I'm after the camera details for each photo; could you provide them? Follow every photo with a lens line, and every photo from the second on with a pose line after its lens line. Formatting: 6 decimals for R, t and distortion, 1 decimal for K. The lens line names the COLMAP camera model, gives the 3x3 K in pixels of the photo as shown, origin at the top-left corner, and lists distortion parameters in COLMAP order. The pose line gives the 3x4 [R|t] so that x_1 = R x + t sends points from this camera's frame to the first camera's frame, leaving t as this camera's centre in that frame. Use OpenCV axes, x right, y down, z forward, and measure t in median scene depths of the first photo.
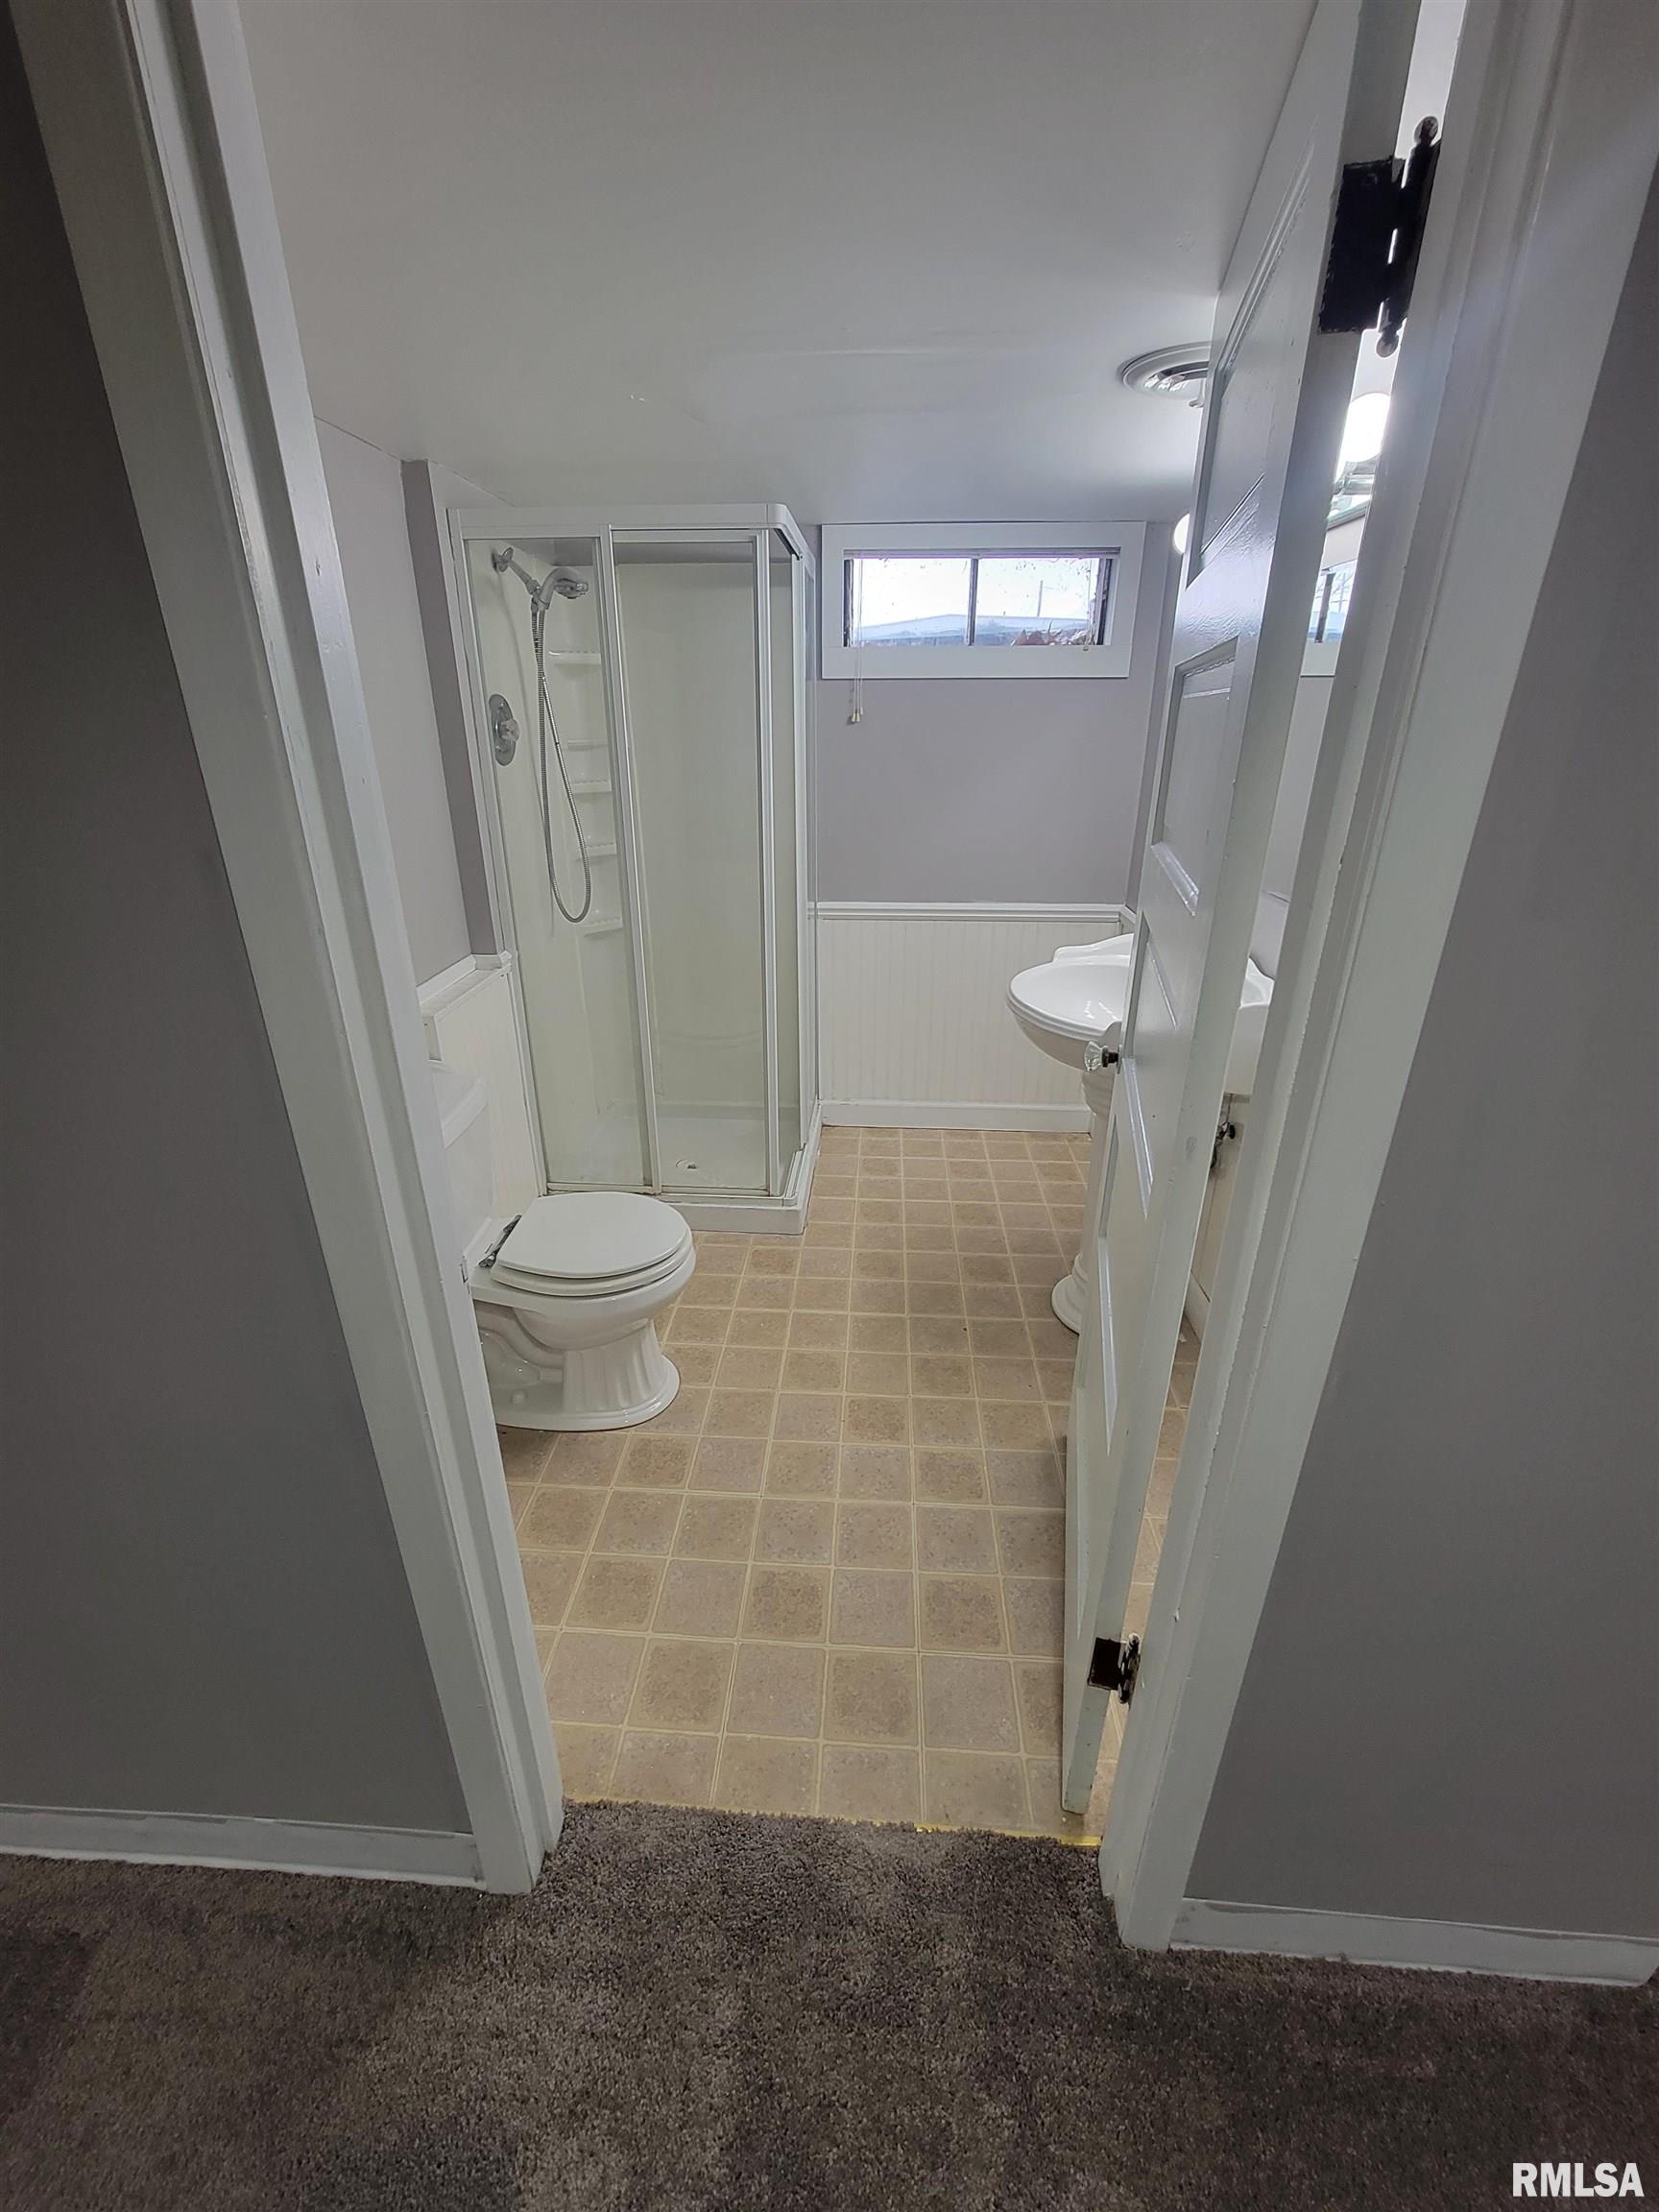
lens RADIAL K [[901.4, 0, 823.7], [0, 901.4, 1097.5], [0, 0, 1]] dist [-0.002336, -0.000529]
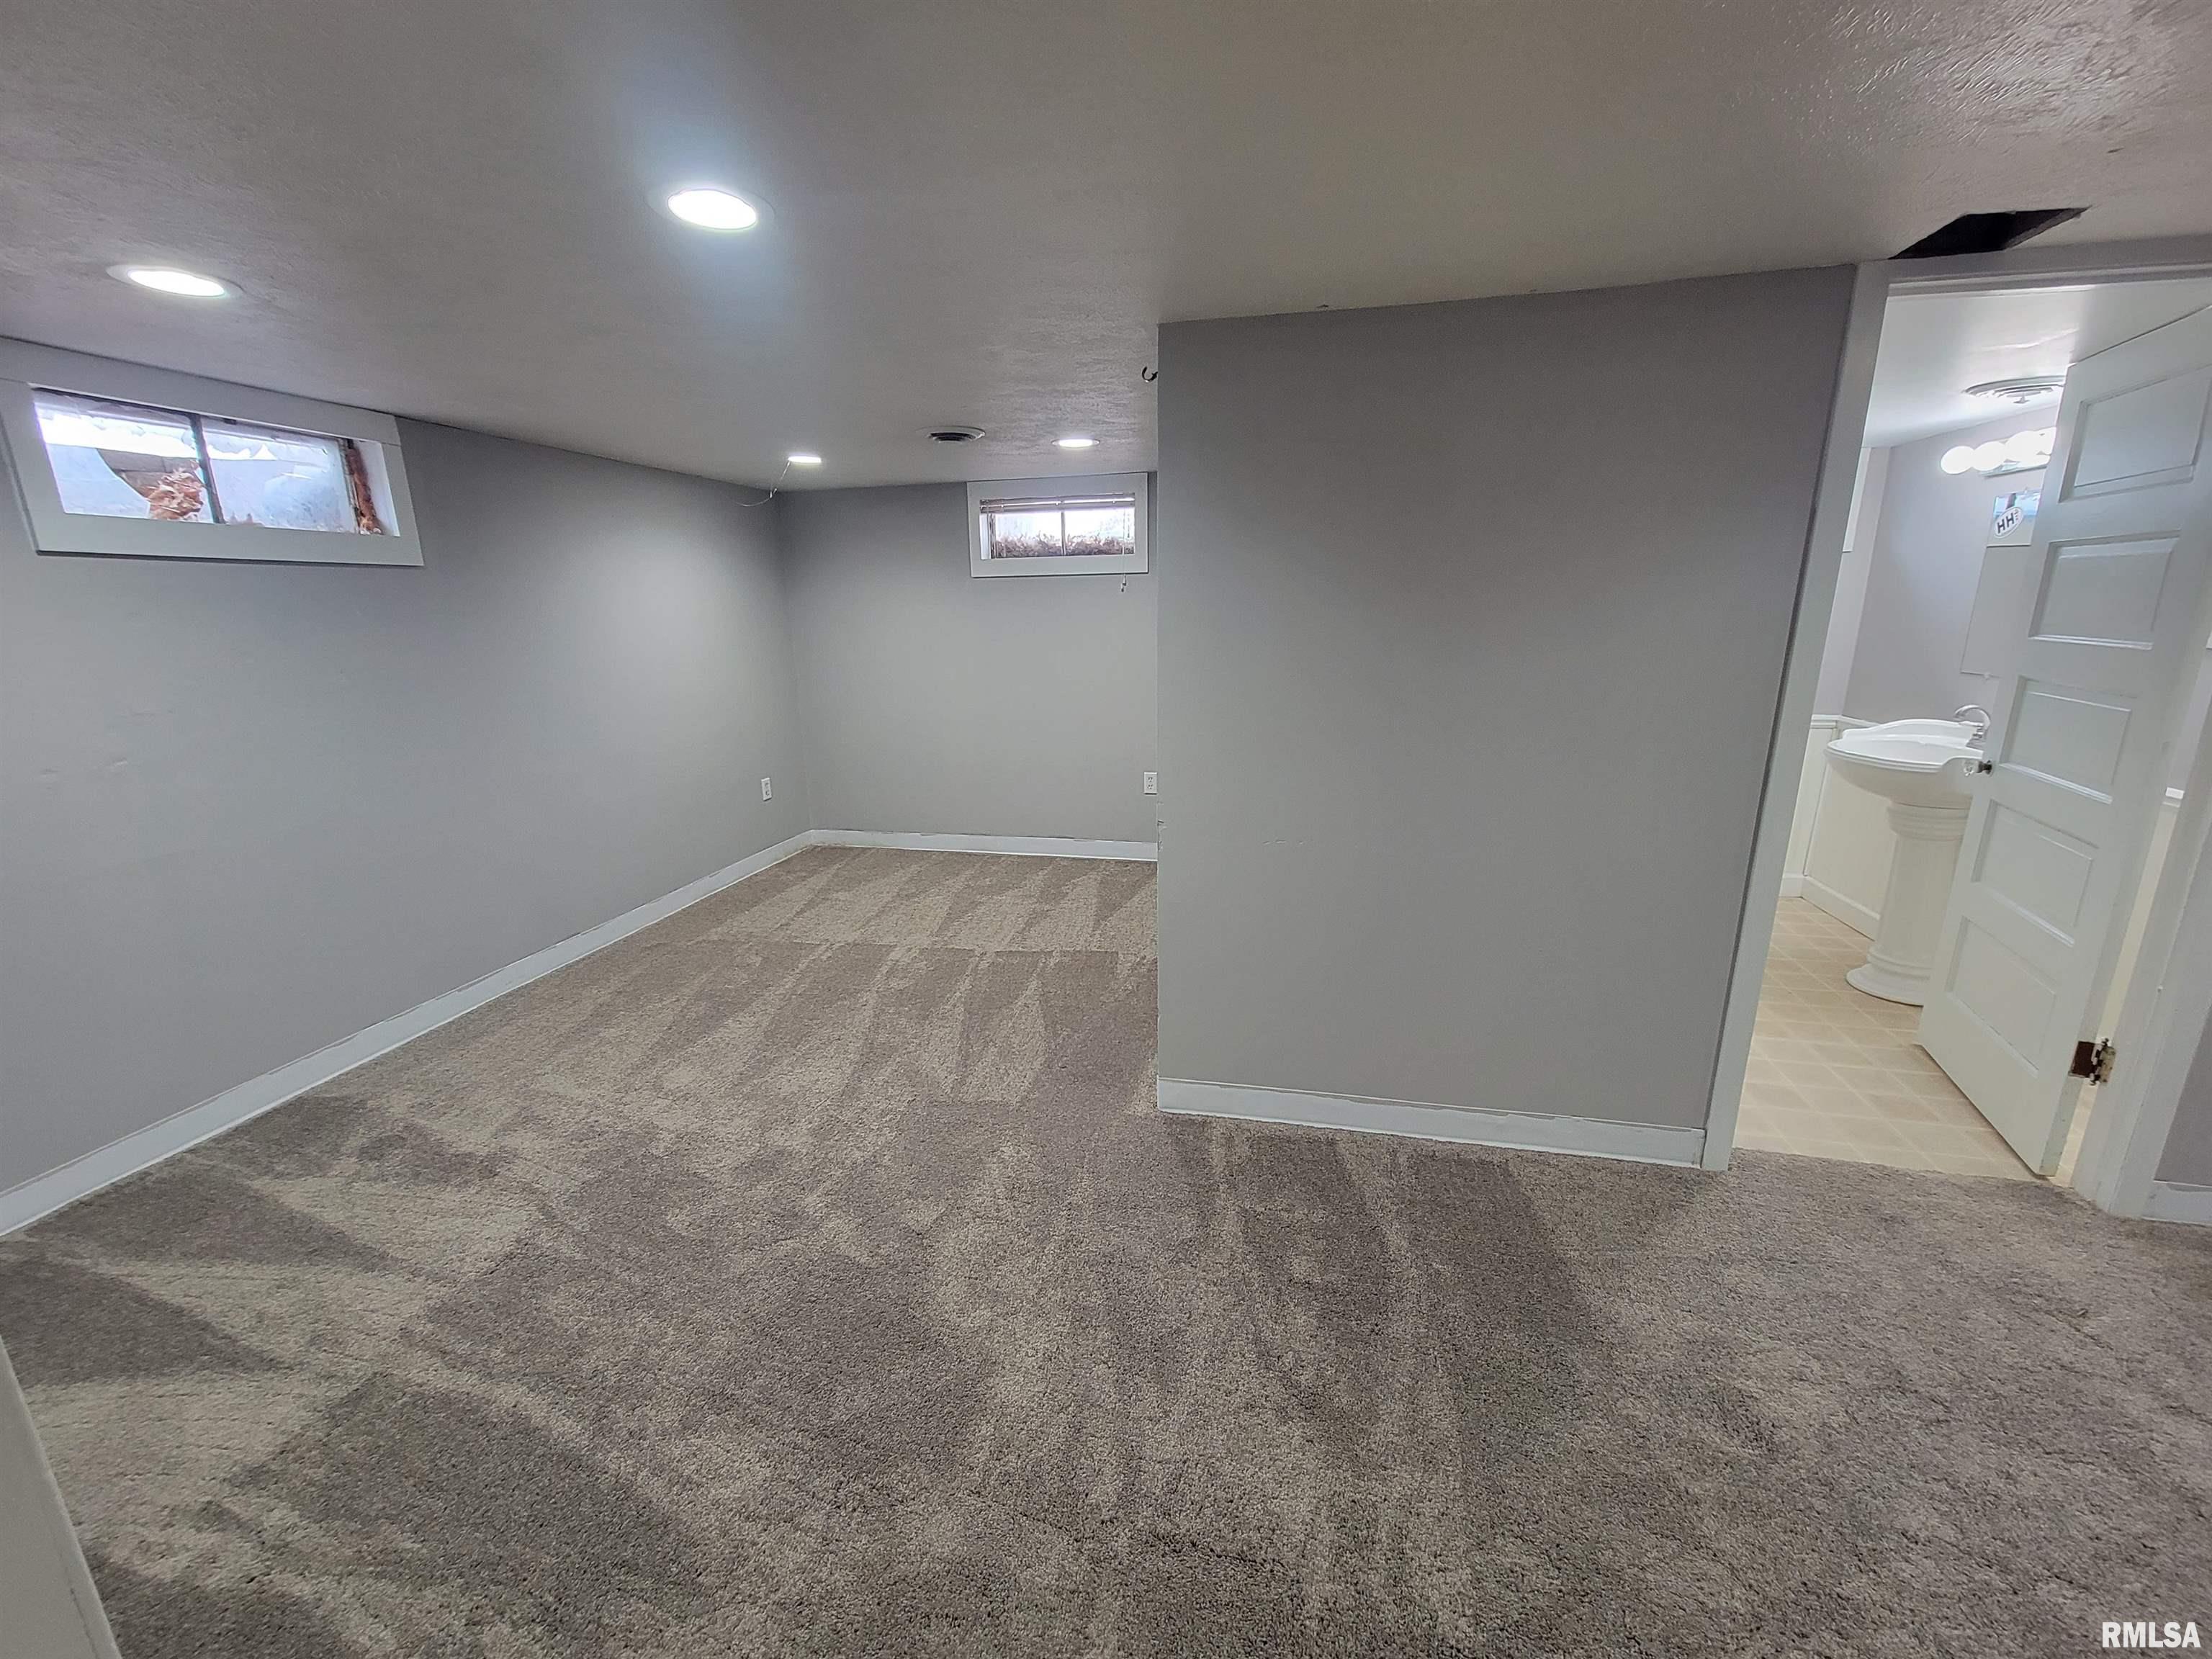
lens RADIAL K [[901.4, 0, 1091.9], [0, 901.4, 839.2], [0, 0, 1]] dist [-0.002336, -0.000529]
pose [[0.983847, 0.029094, -0.176632, -1.348512], [-0.053885, 0.989073, -0.137224, 0.545280], [0.170710, 0.144525, 0.974664, -1.174335]]
